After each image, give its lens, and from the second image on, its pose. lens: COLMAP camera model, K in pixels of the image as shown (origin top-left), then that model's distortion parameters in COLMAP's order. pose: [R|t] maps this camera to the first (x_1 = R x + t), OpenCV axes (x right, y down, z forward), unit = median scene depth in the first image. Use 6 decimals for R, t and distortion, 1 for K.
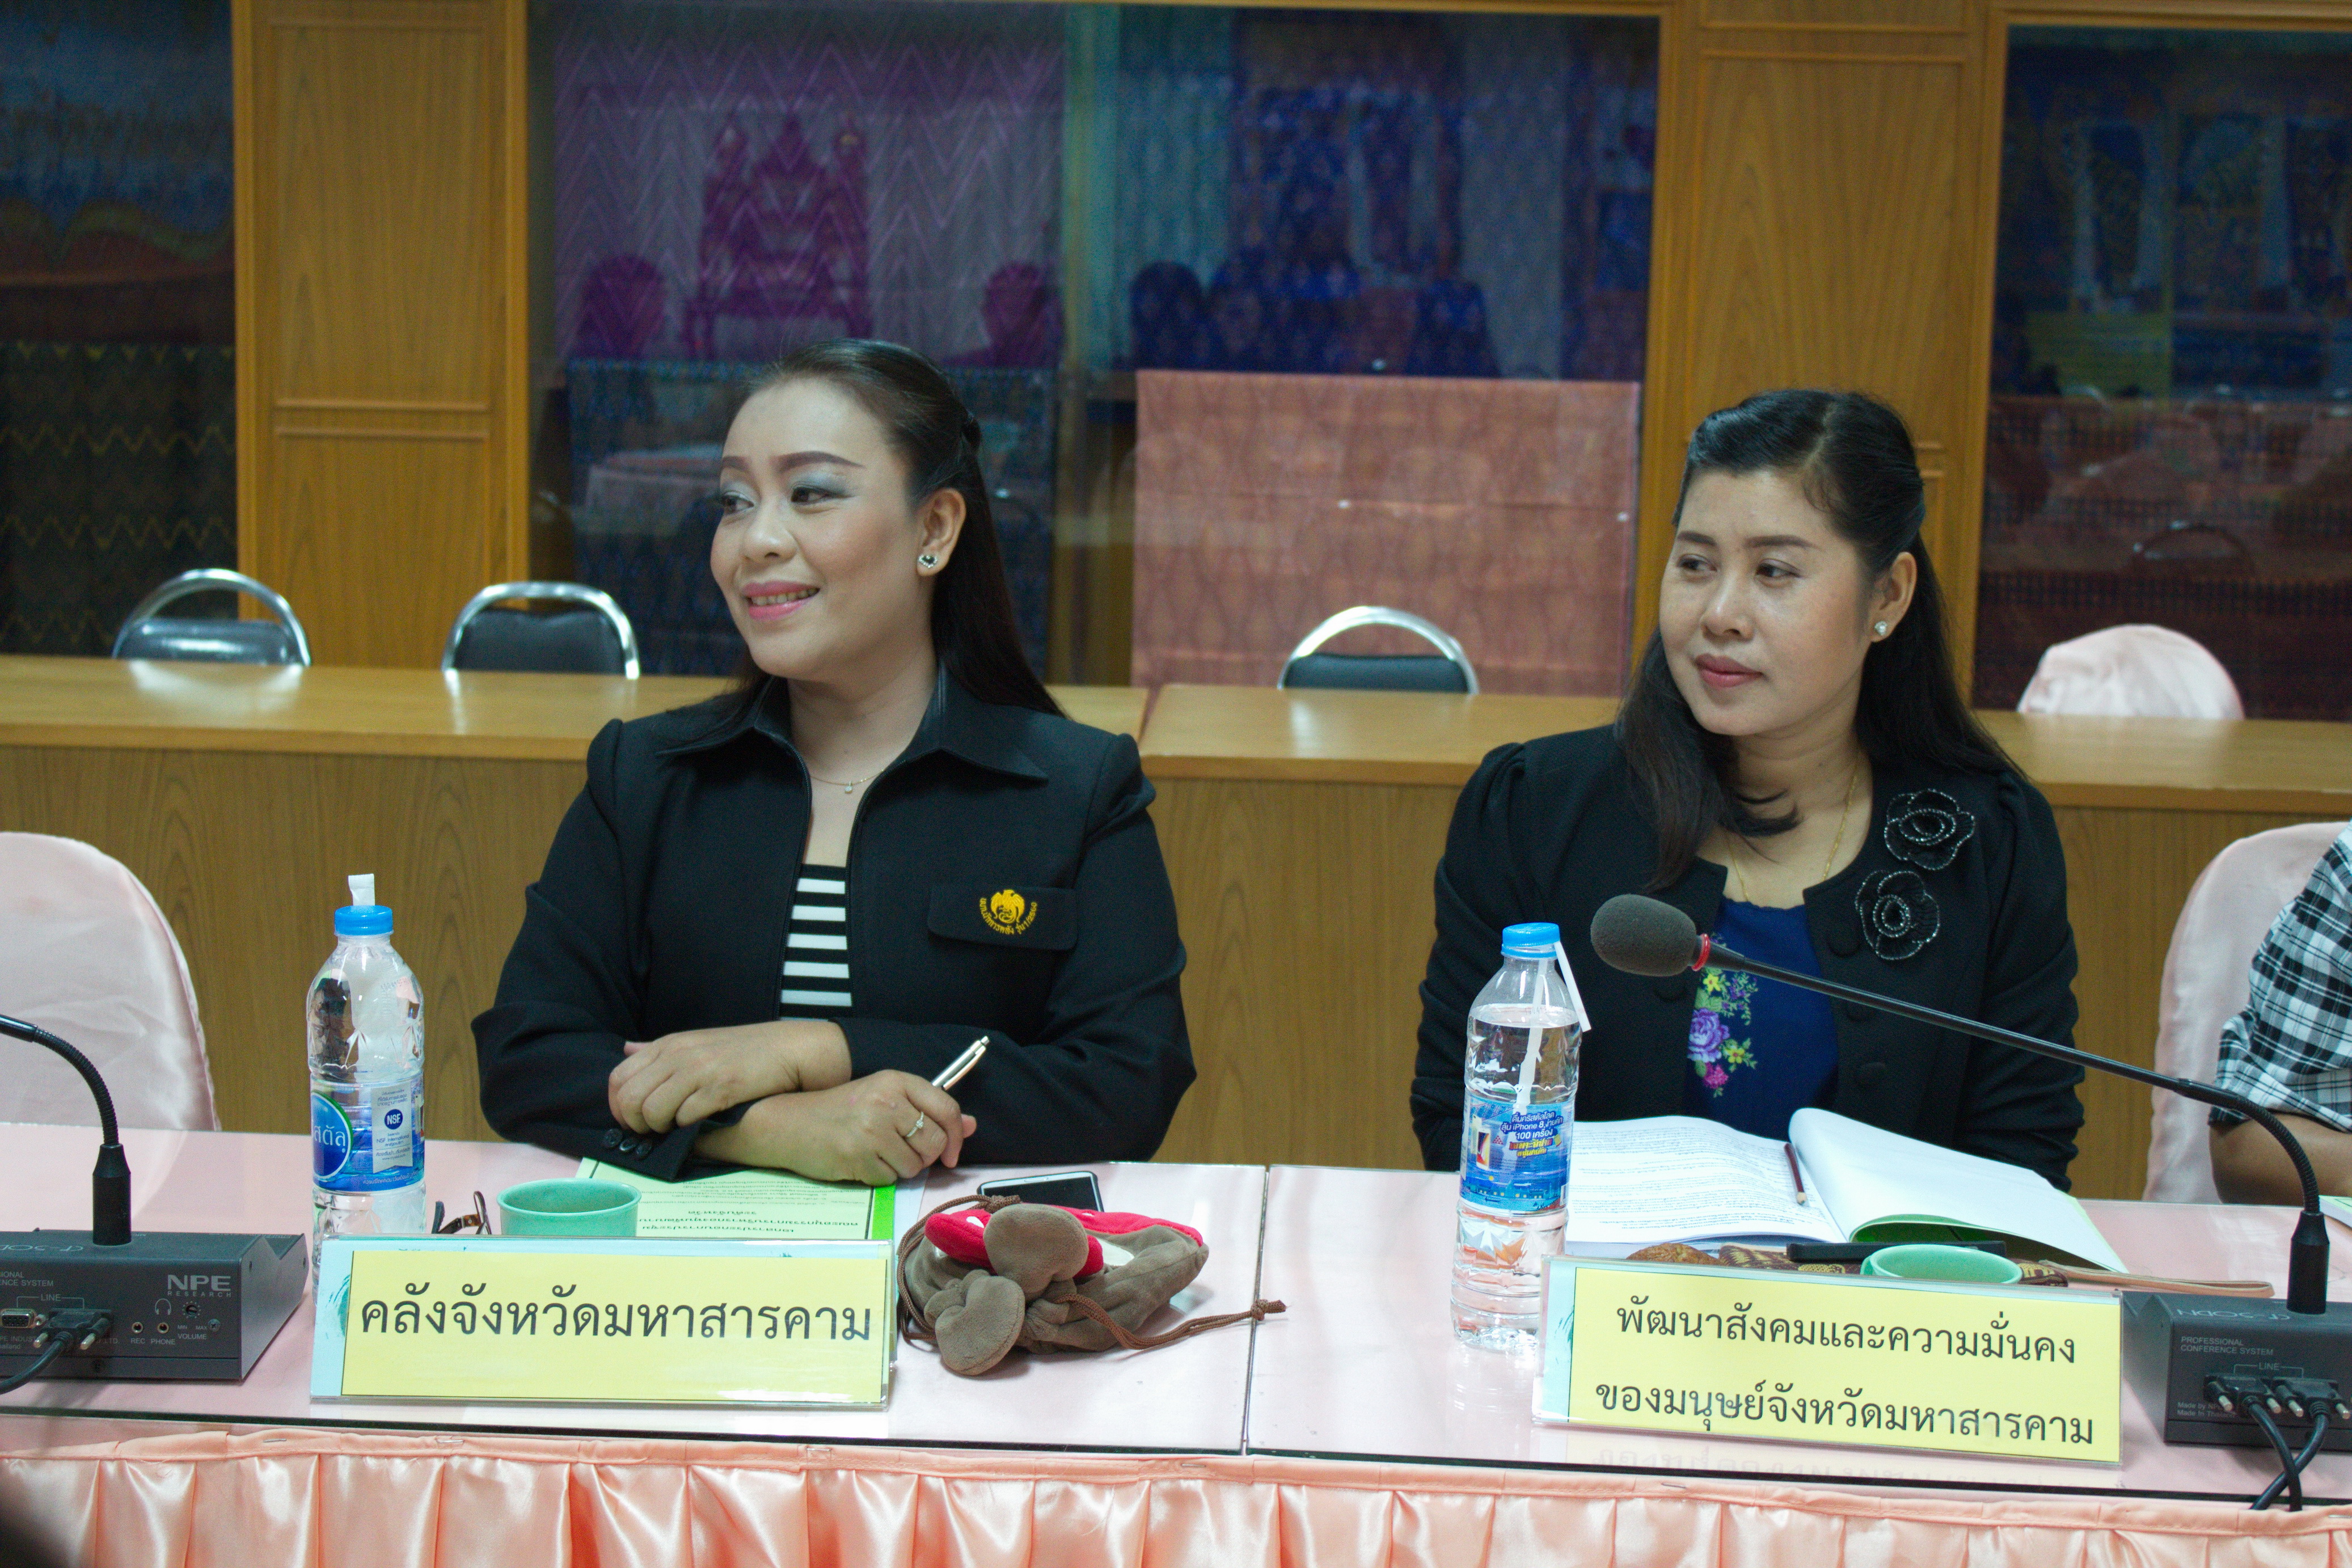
lens RADIAL K [[3672.9, 0, 1176.0], [0, 3672.9, 784.0], [0, 0, 1]] dist [-0.032339, 0.195422]
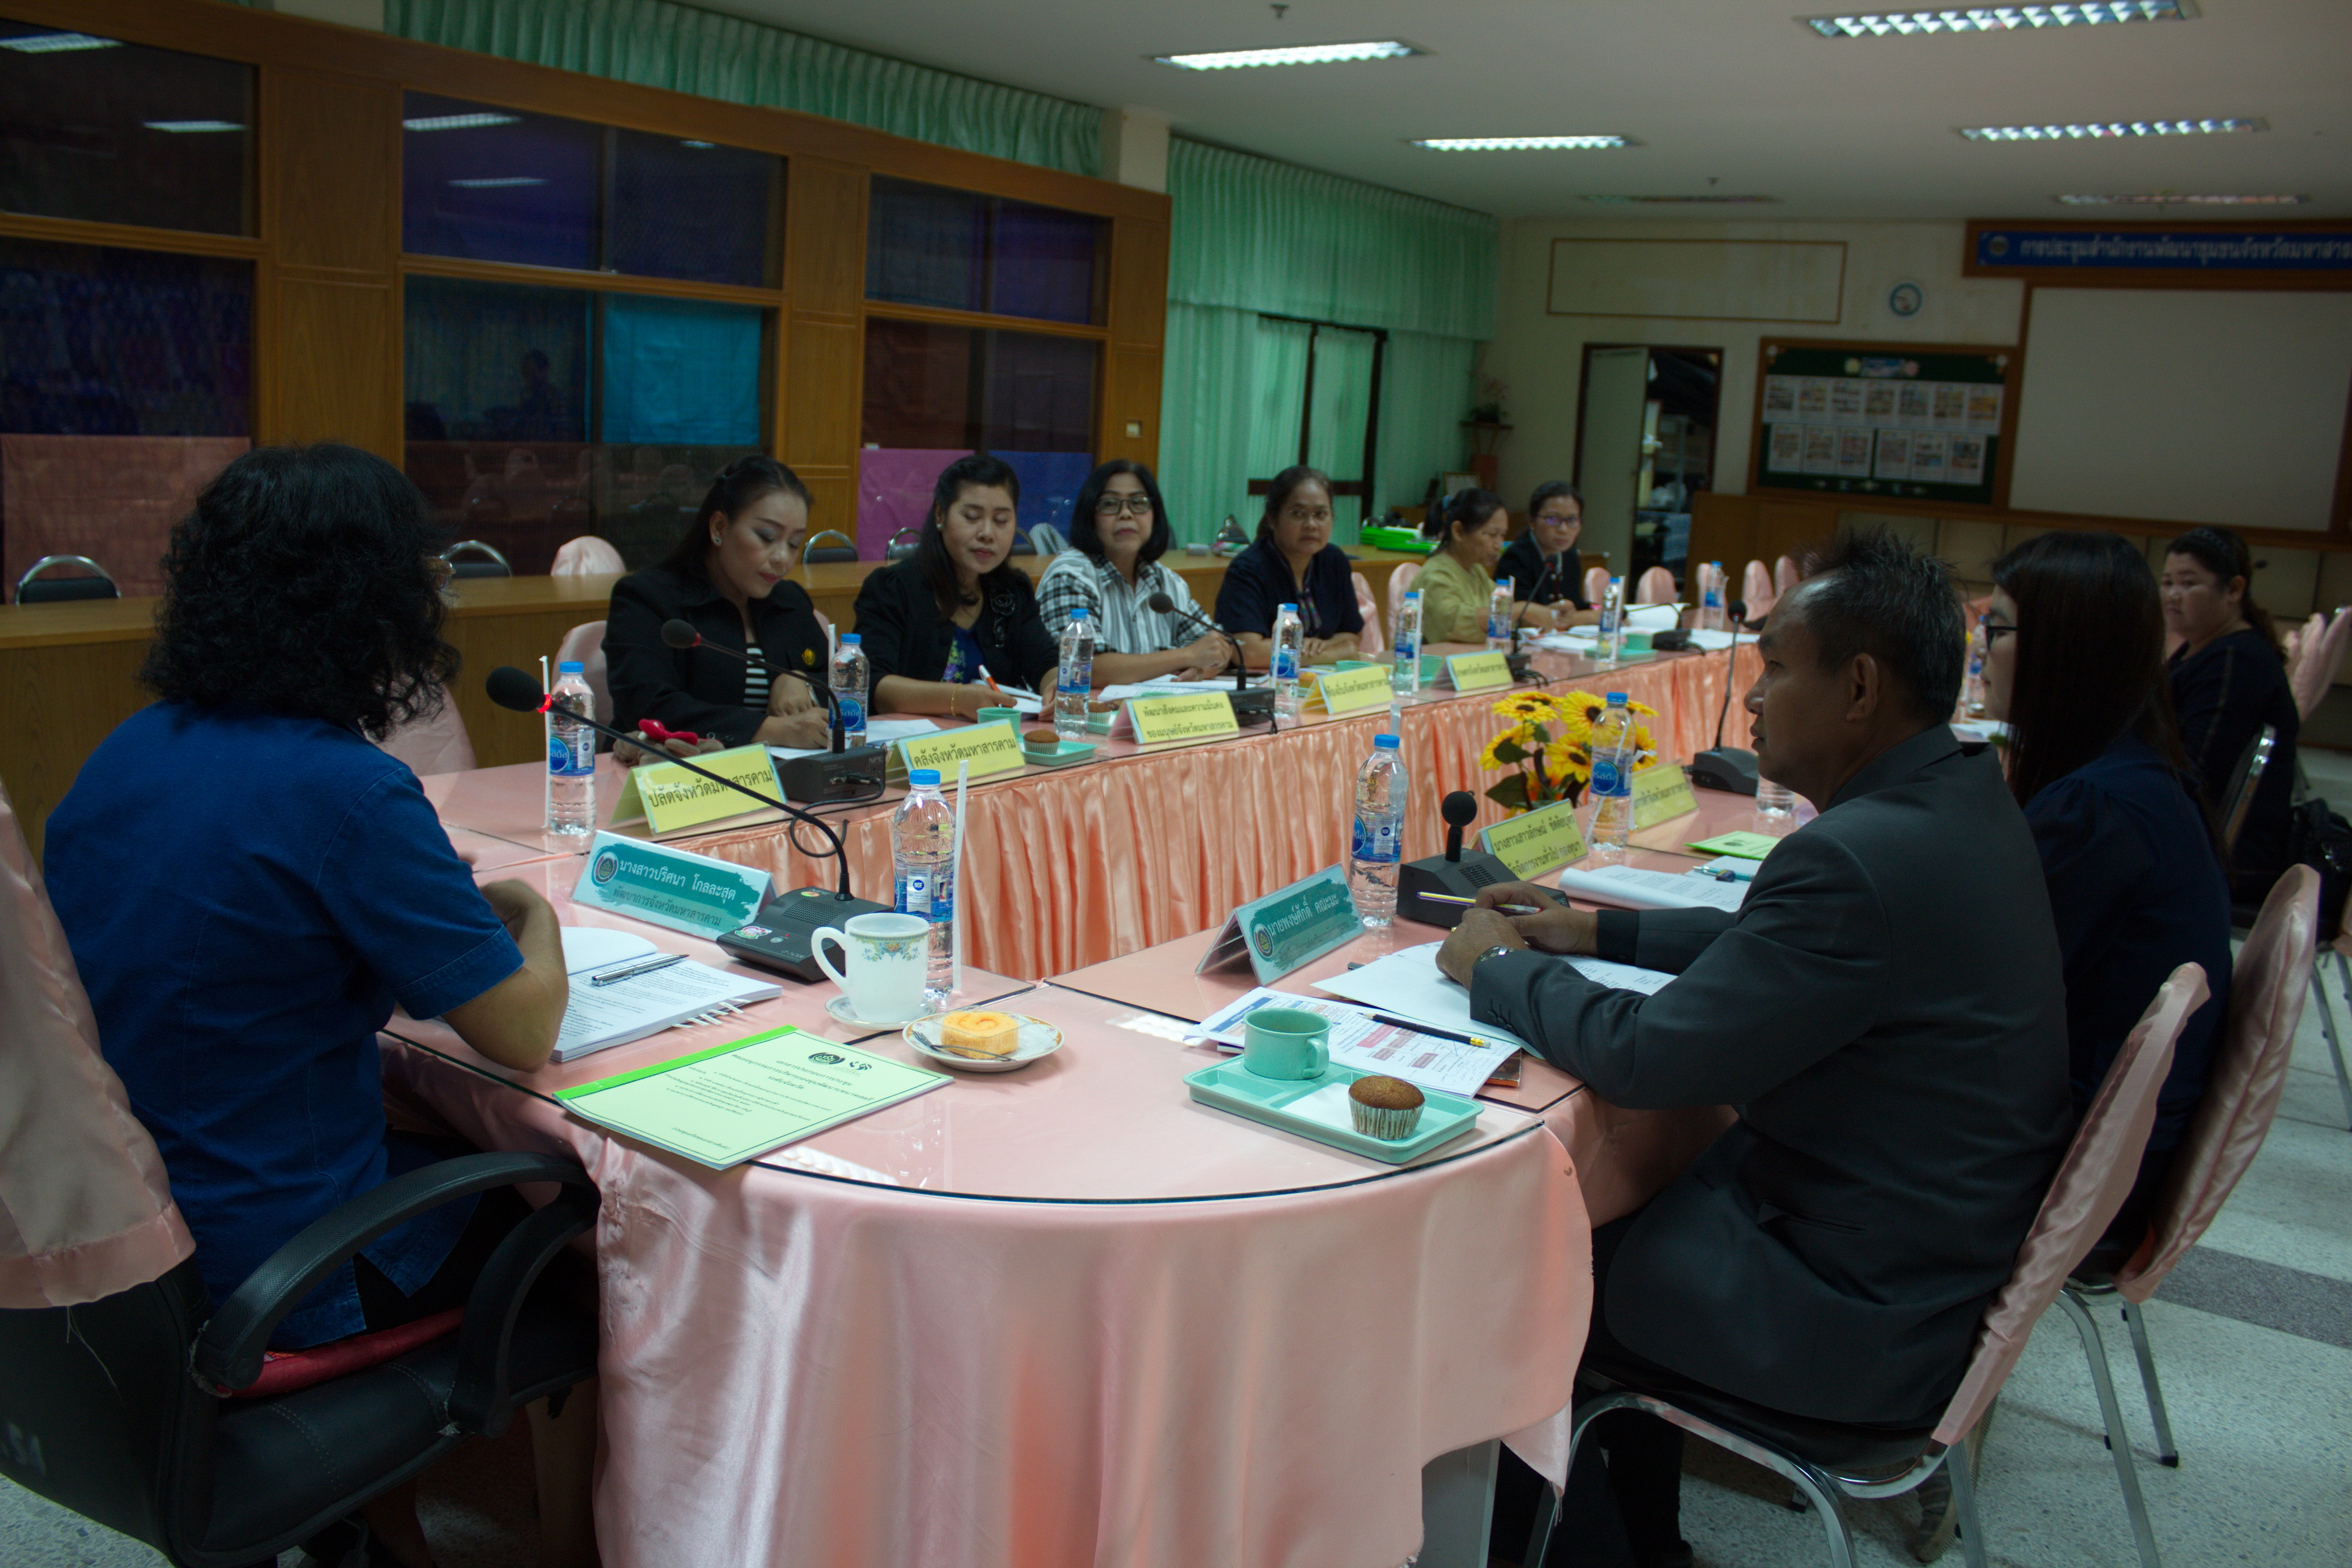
lens RADIAL K [[2005.8, 0, 1106.2], [0, 2005.8, 739.7], [0, 0, 1]] dist [-0.010887, -0.003035]
pose [[0.578487, -0.132039, 0.804934, -0.536692], [0.088992, 0.991137, 0.098627, -0.009569], [-0.810822, 0.014578, 0.585111, -0.044552]]
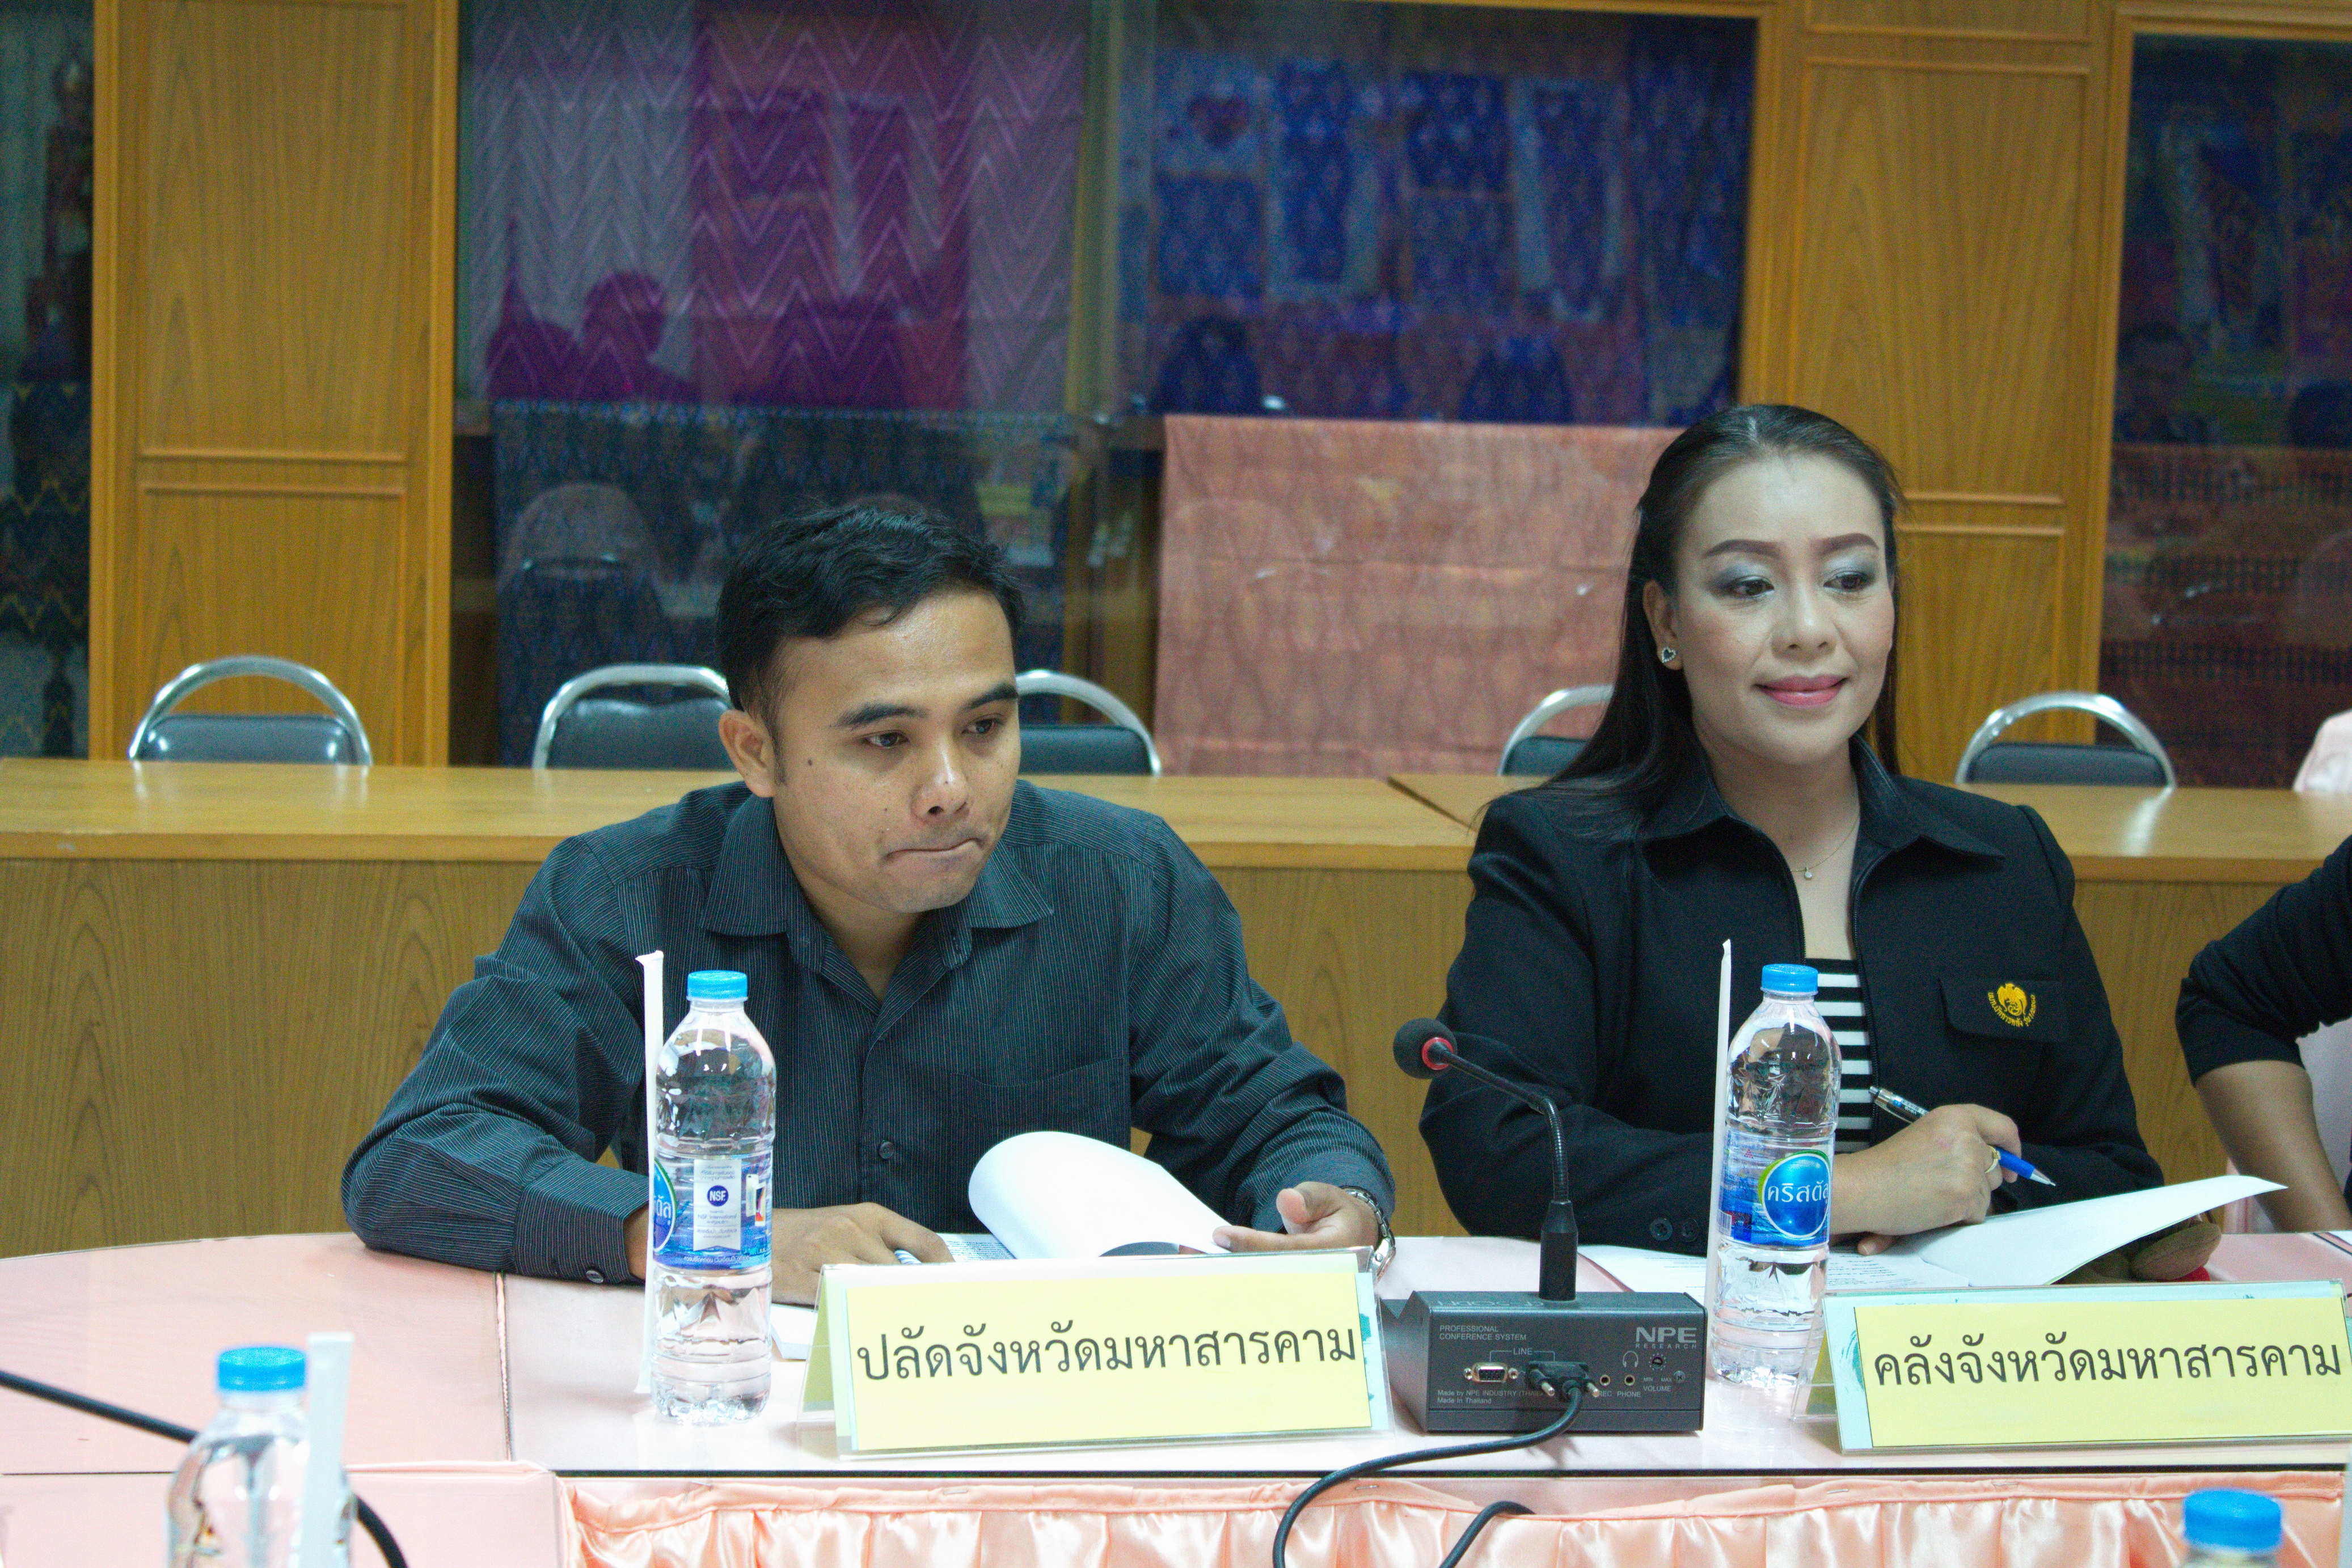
lens RADIAL K [[4741.3, 0, 1176.0], [0, 4741.3, 784.0], [0, 0, 1]] dist [0.027949, 0.051903]
pose [[0.979315, -0.013792, 0.201873, -0.241363], [0.020063, 0.999377, -0.029051, 0.006356], [-0.201347, 0.032500, 0.978981, -0.089230]]
